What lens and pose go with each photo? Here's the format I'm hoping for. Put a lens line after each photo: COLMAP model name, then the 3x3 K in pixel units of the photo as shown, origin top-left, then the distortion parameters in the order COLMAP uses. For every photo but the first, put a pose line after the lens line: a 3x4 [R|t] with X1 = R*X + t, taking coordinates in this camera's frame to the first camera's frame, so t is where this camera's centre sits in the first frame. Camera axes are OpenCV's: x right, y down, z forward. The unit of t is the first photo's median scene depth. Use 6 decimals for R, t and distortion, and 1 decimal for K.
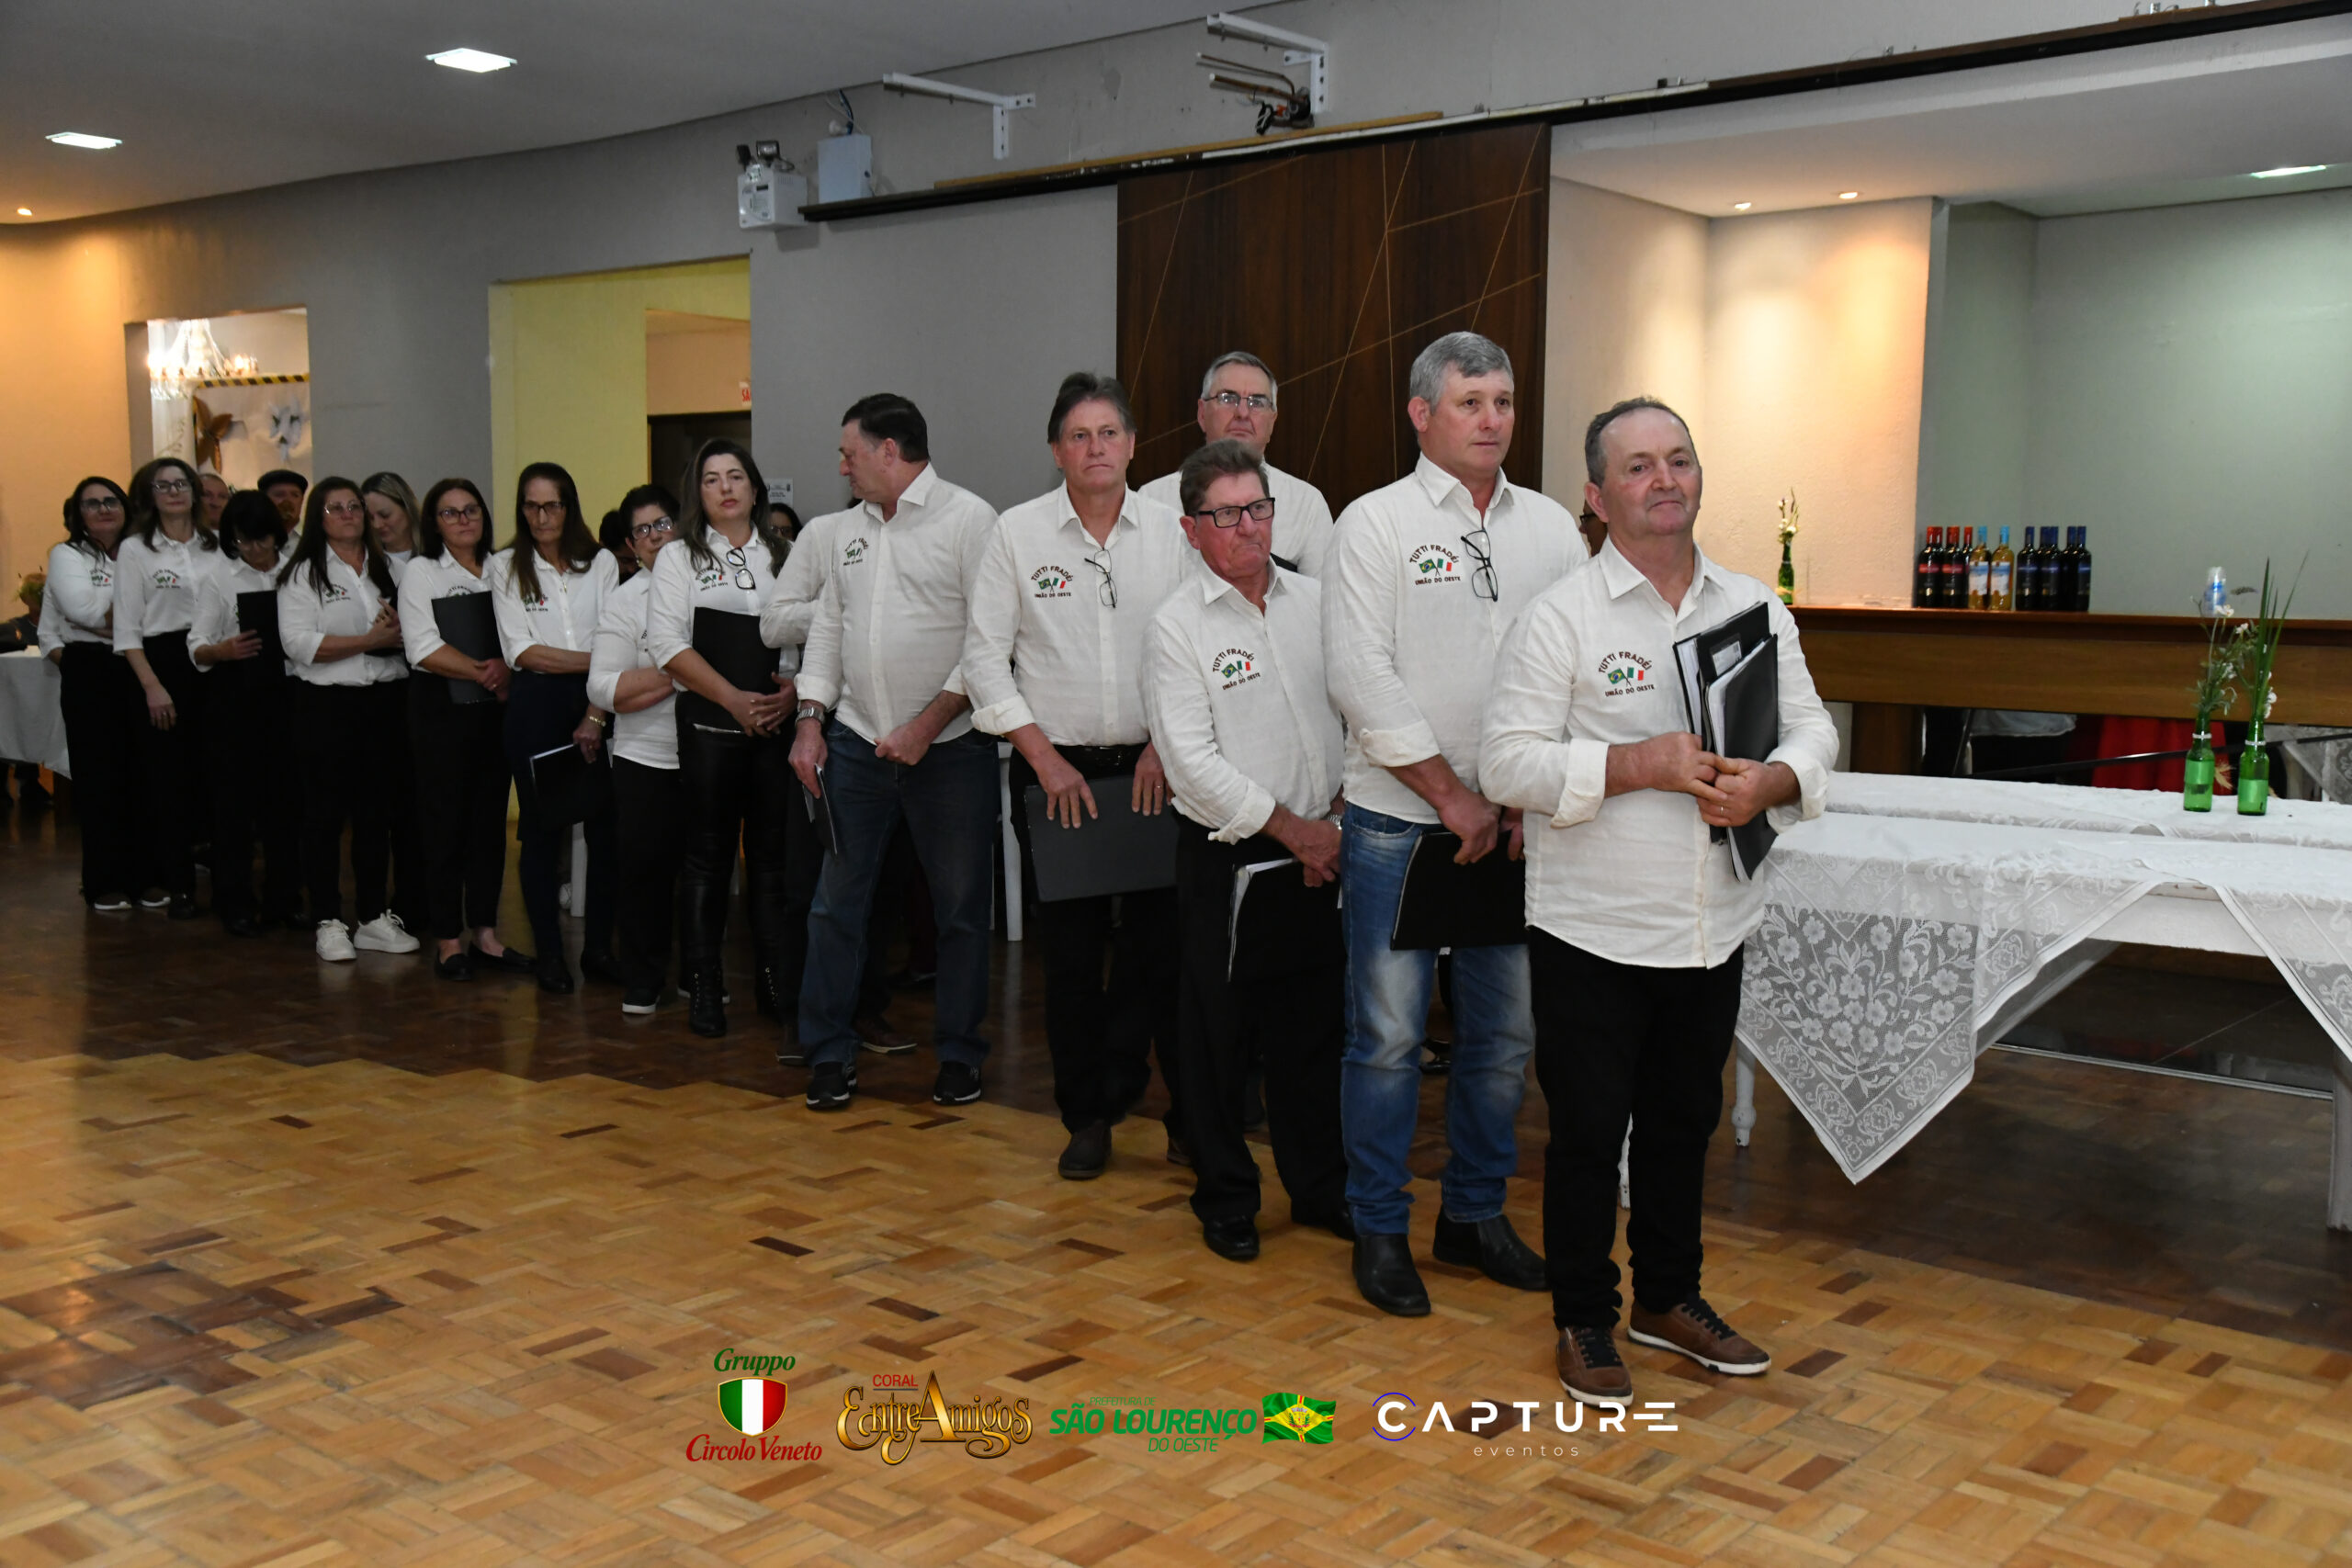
lens RADIAL K [[2381.1, 0, 1157.1], [0, 2381.1, 780.2], [0, 0, 1]] dist [0.067686, 0.000000]
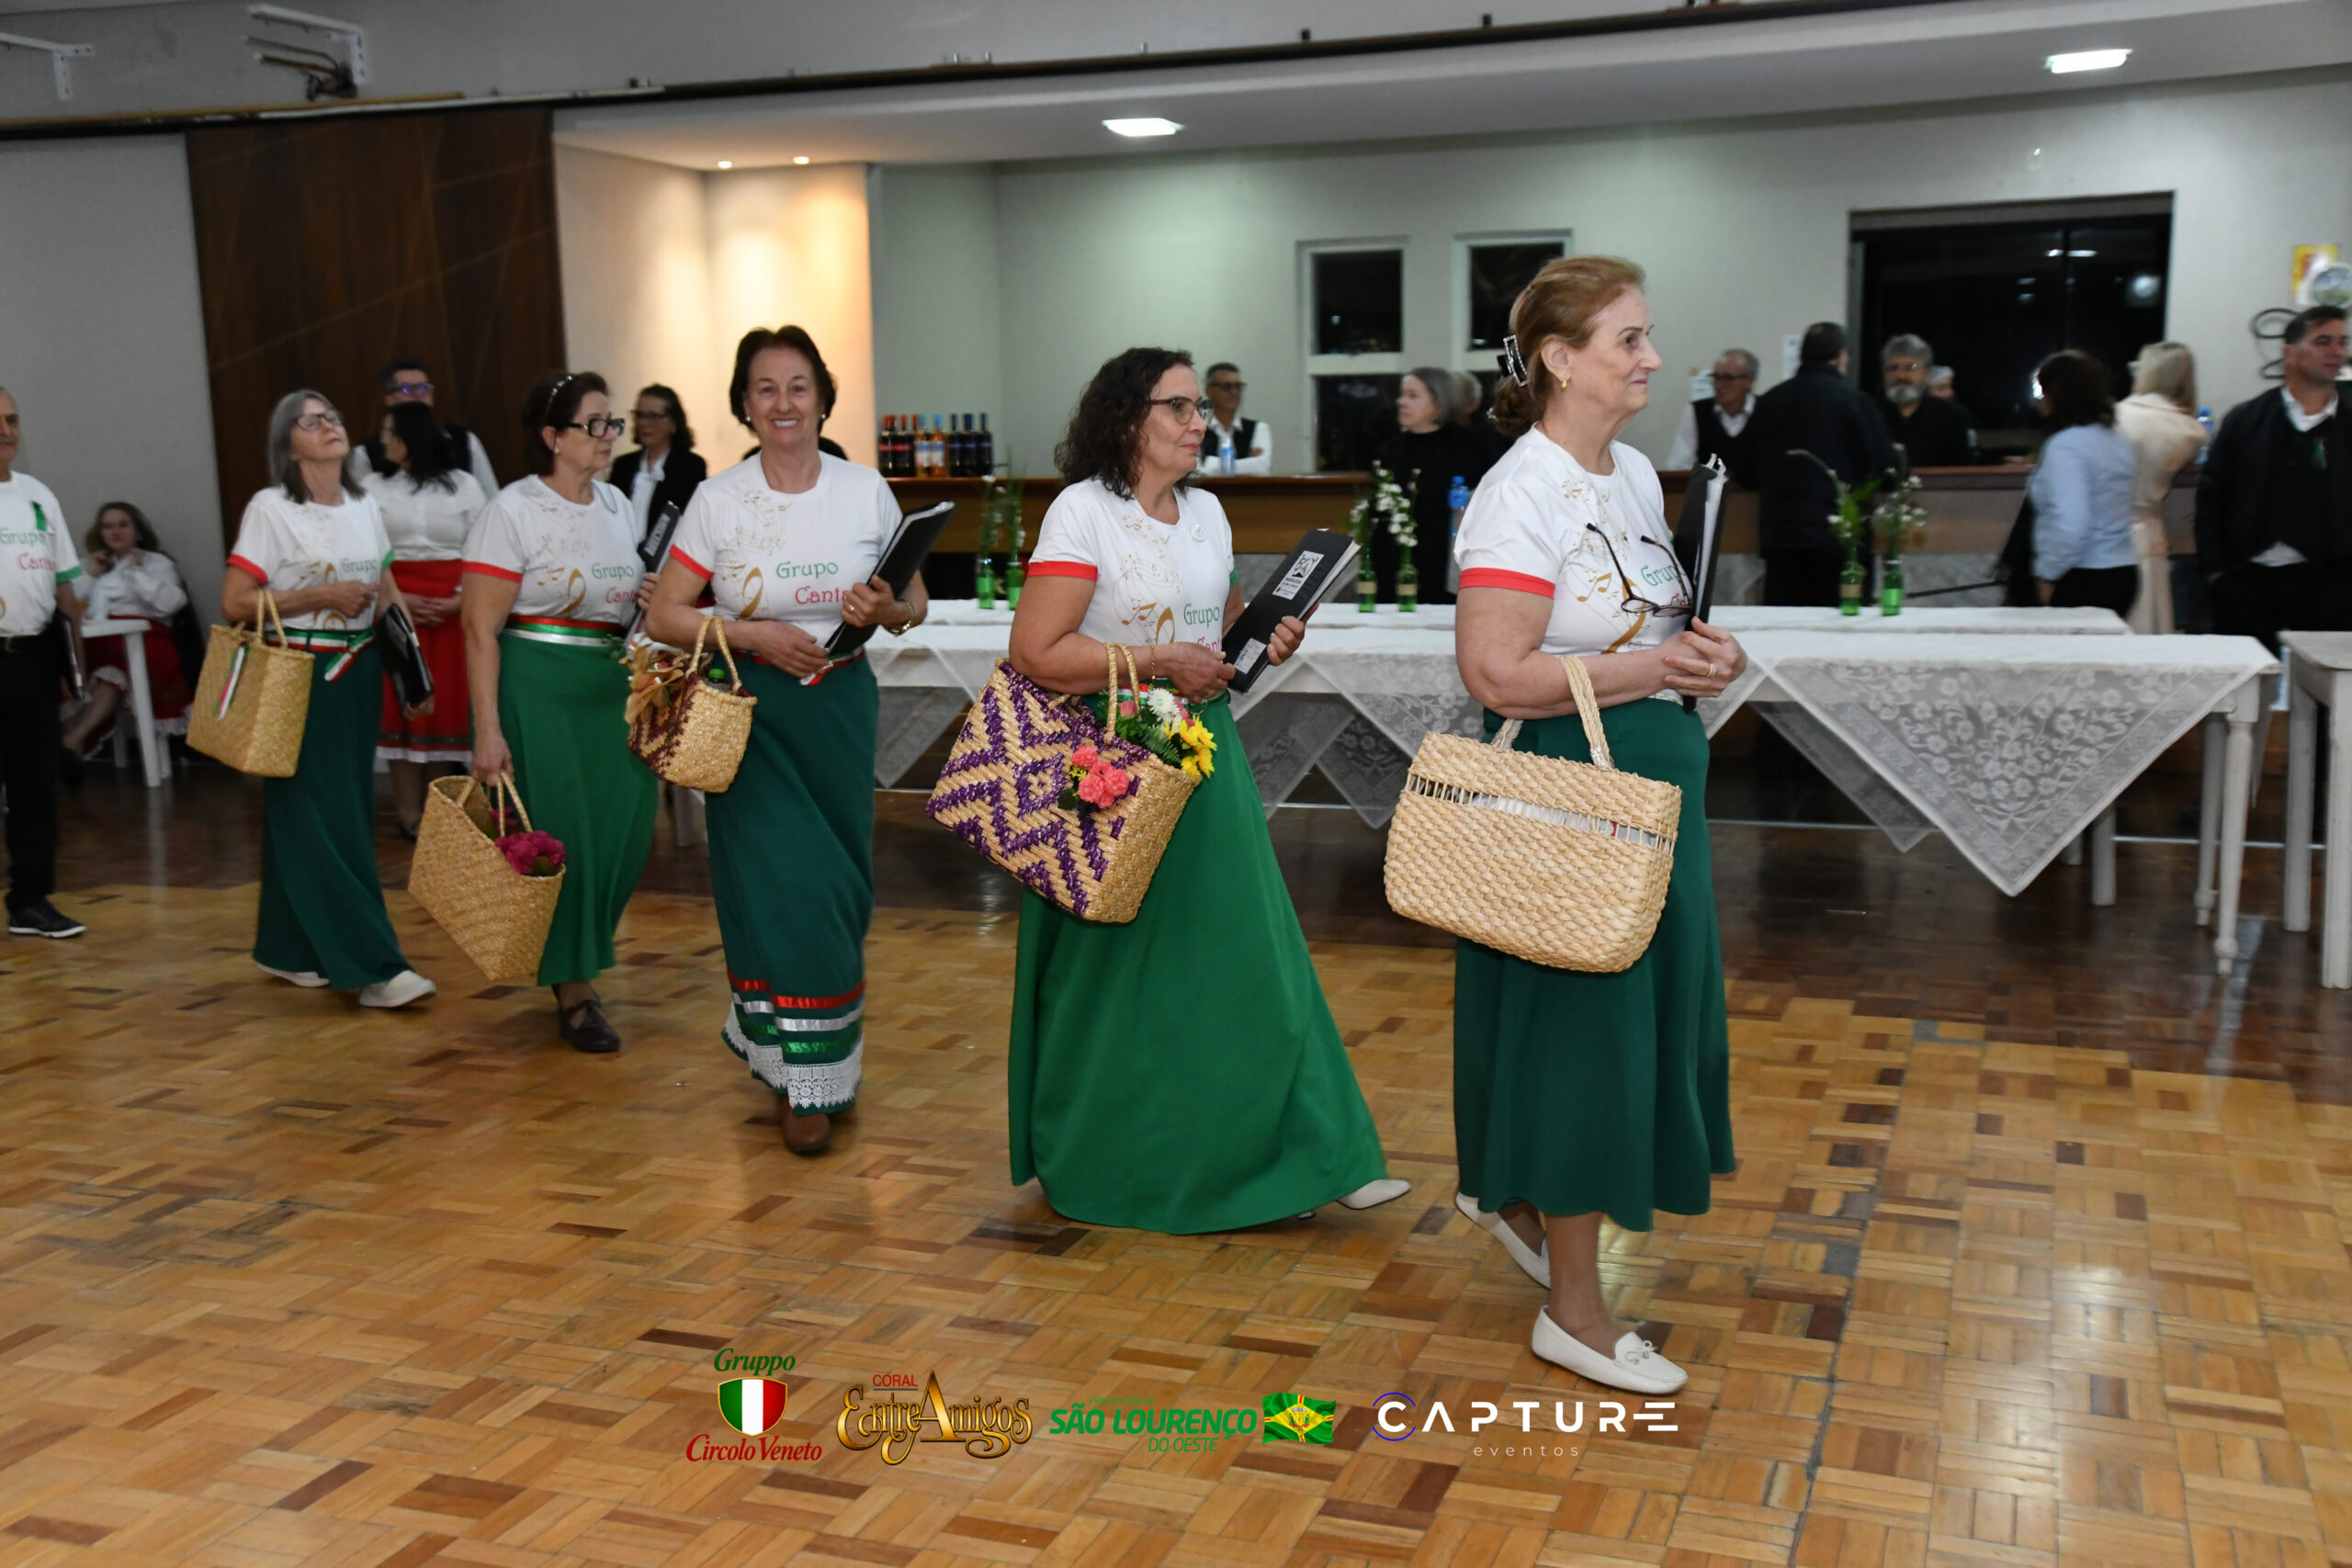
lens RADIAL K [[2381.1, 0, 1176.9], [0, 2381.1, 772.7], [0, 0, 1]] dist [0.067686, 0.000000]
pose [[0.936651, -0.083228, 0.340233, 0.010540], [0.065418, 0.995835, 0.063508, 0.016990], [-0.344101, -0.037228, 0.938194, -0.297426]]
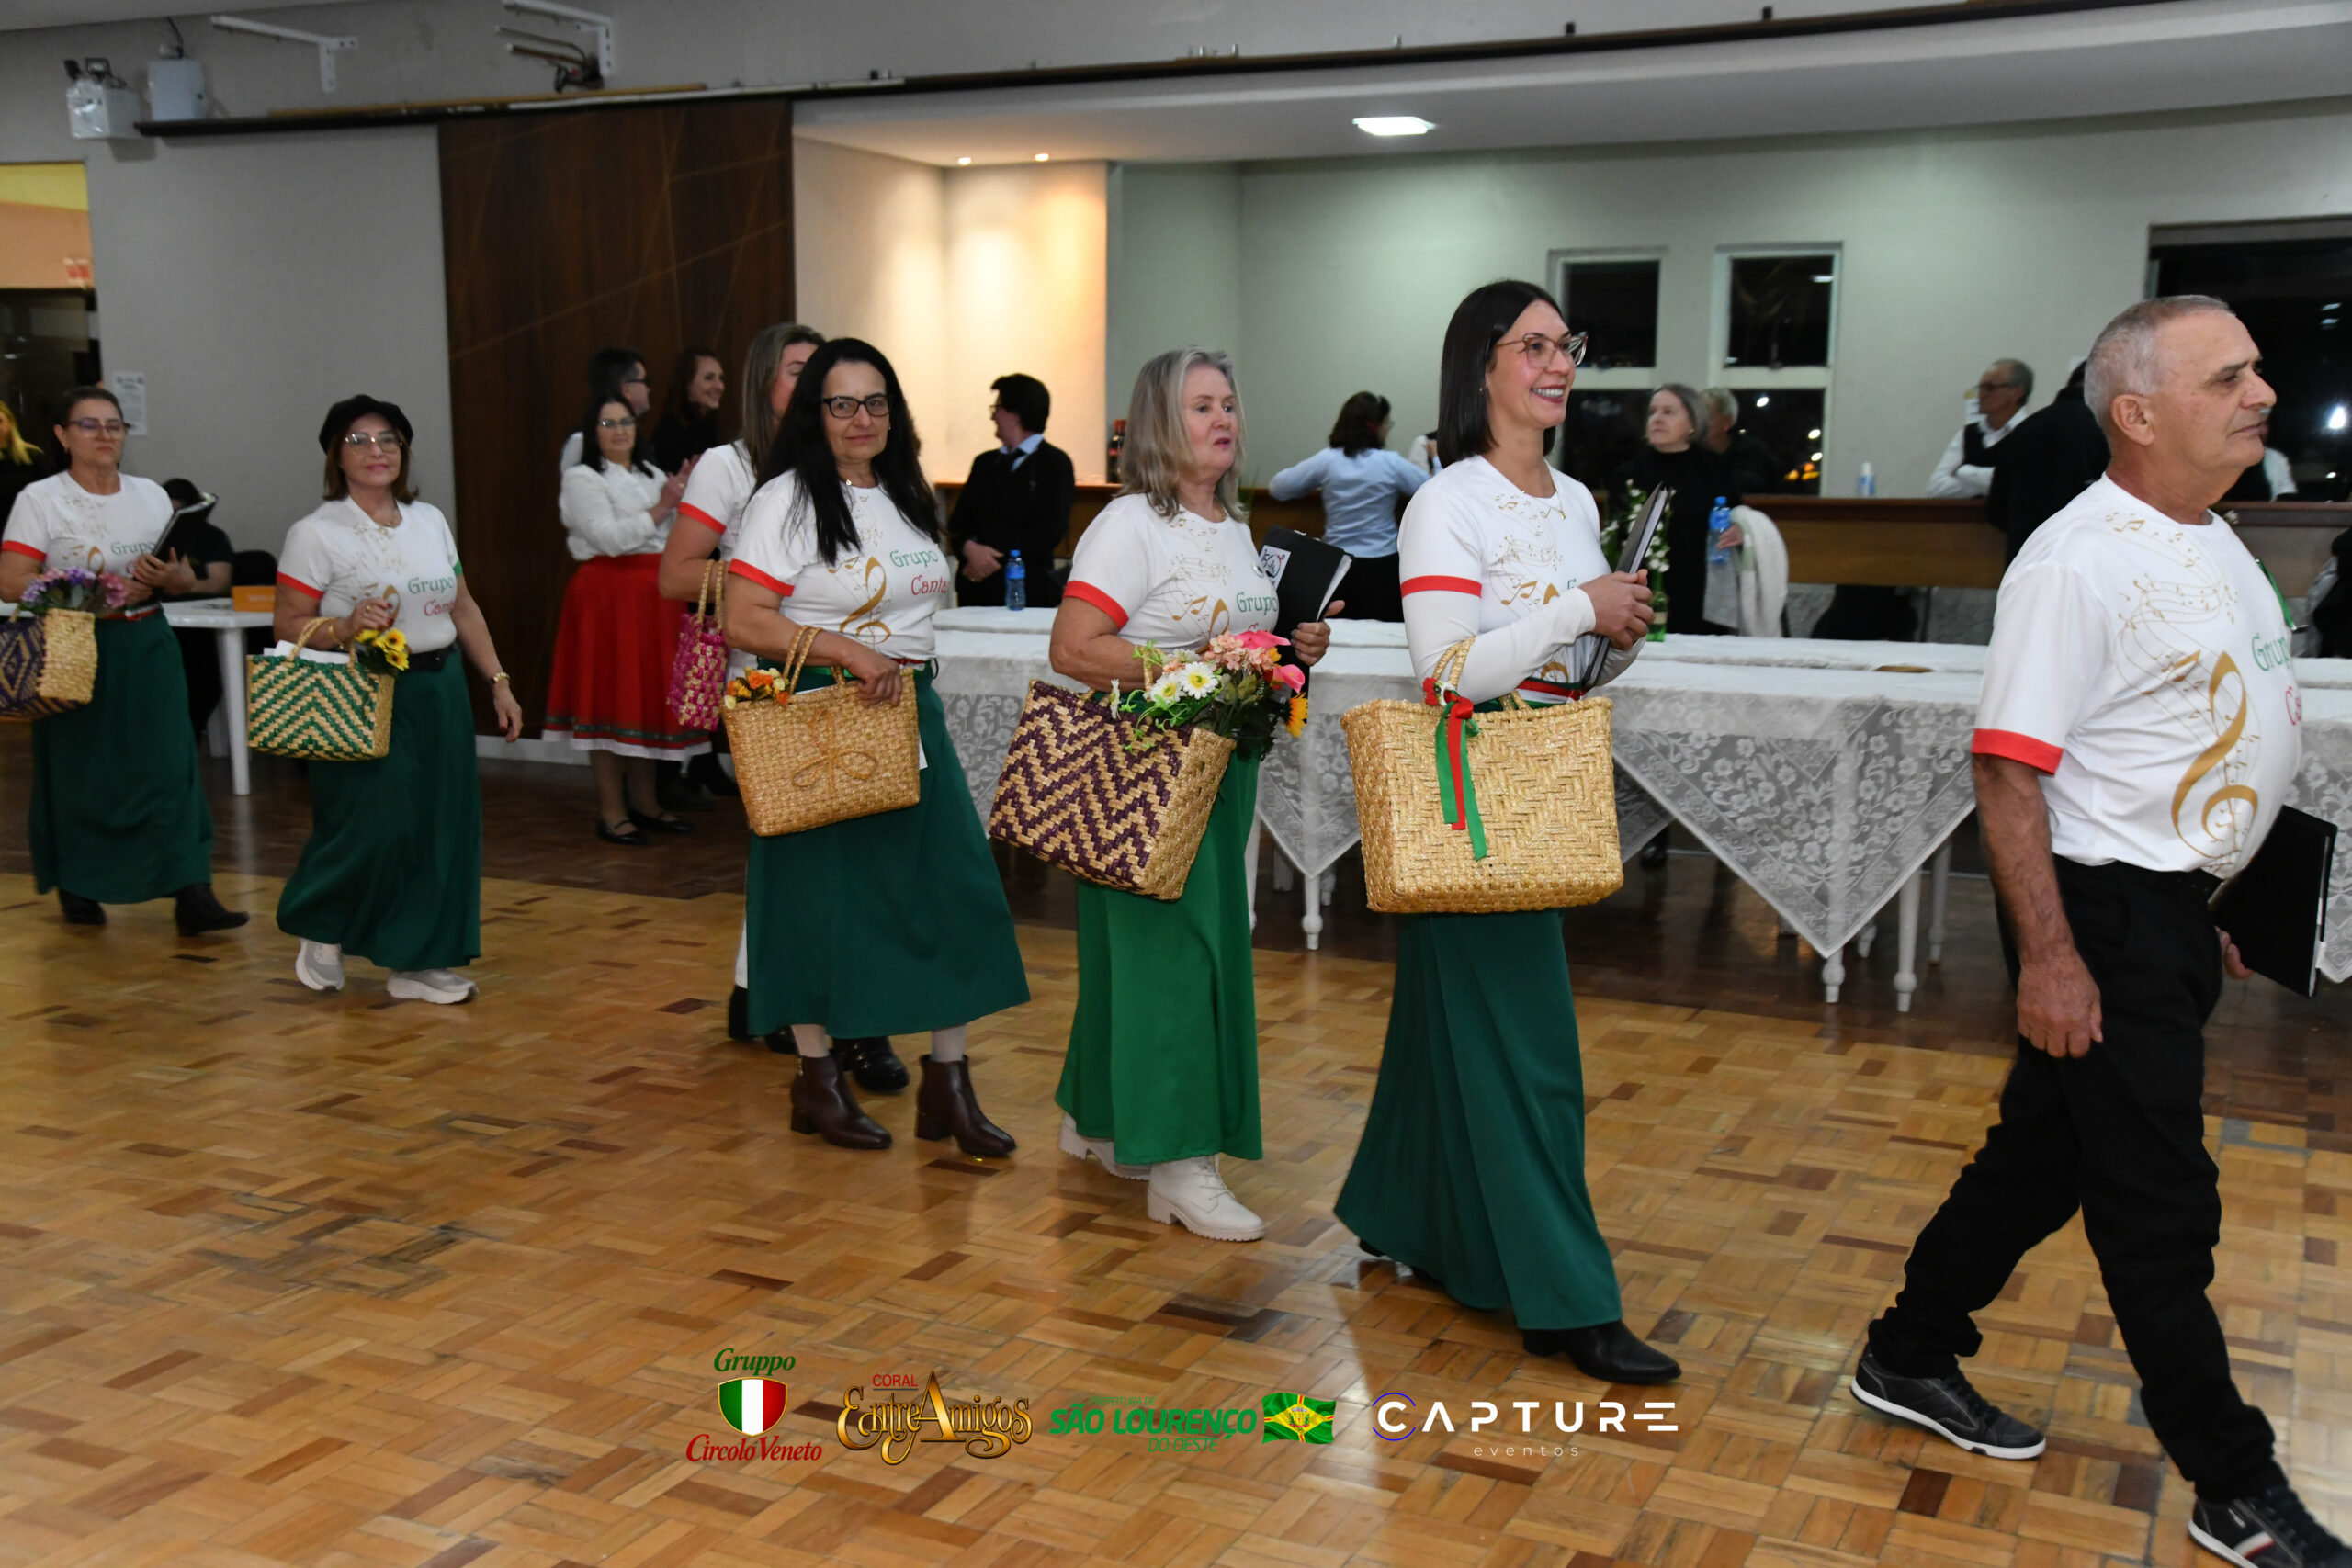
lens RADIAL K [[2381.1, 0, 1171.6], [0, 2381.1, 770.1], [0, 0, 1]] dist [0.067686, 0.000000]
pose [[0.967428, -0.044364, 0.249228, 0.025548], [0.031971, 0.998053, 0.053556, 0.014009], [-0.251118, -0.043843, 0.966963, -0.254710]]
